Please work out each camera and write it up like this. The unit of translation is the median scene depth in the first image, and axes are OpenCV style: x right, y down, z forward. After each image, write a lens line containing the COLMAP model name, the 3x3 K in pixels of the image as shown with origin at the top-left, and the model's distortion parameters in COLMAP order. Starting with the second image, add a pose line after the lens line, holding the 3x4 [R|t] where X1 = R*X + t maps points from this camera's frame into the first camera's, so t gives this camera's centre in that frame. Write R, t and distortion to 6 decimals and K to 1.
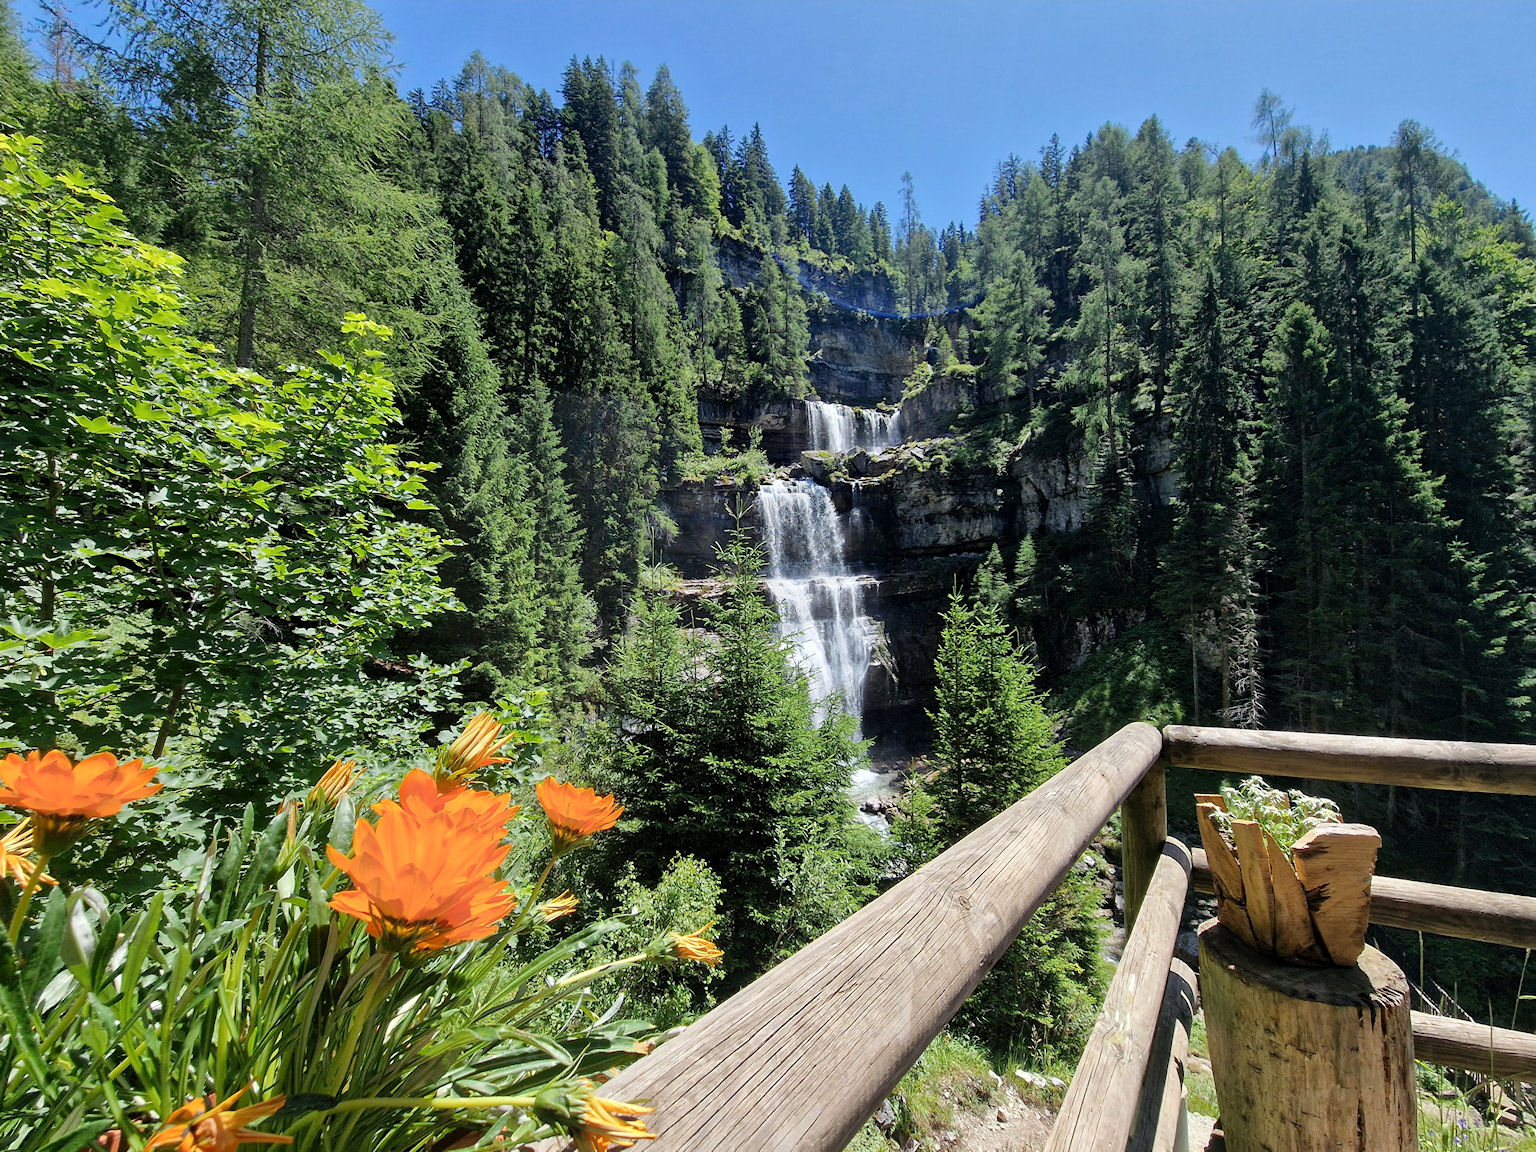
lens RADIAL K [[618.9, 0, 788.0], [0, 618.9, 567.9], [0, 0, 1]] dist [0.002936, -0.000050]
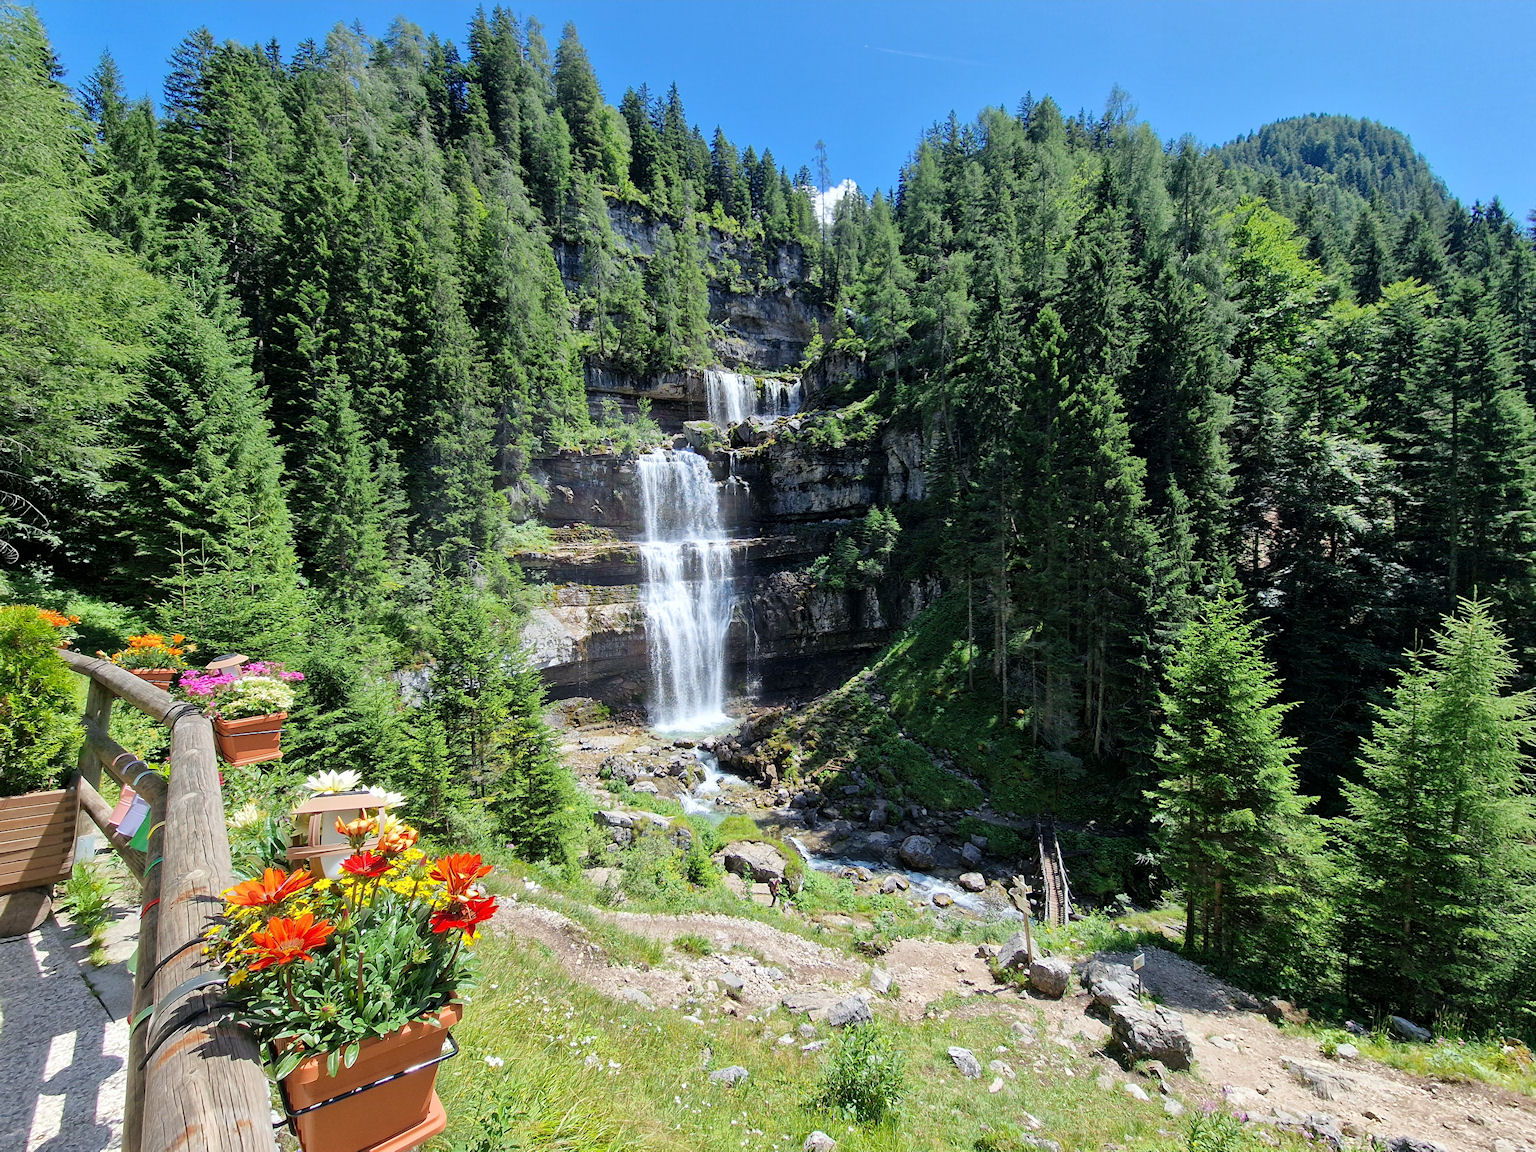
lens RADIAL K [[618.9, 0, 782.8], [0, 618.9, 562.1], [0, 0, 1]] dist [0.002936, -0.000050]
pose [[0.998878, 0.003571, 0.047220, 0.144118], [-0.006190, 0.998443, 0.055440, -0.008529], [-0.046949, -0.055670, 0.997345, -0.078581]]
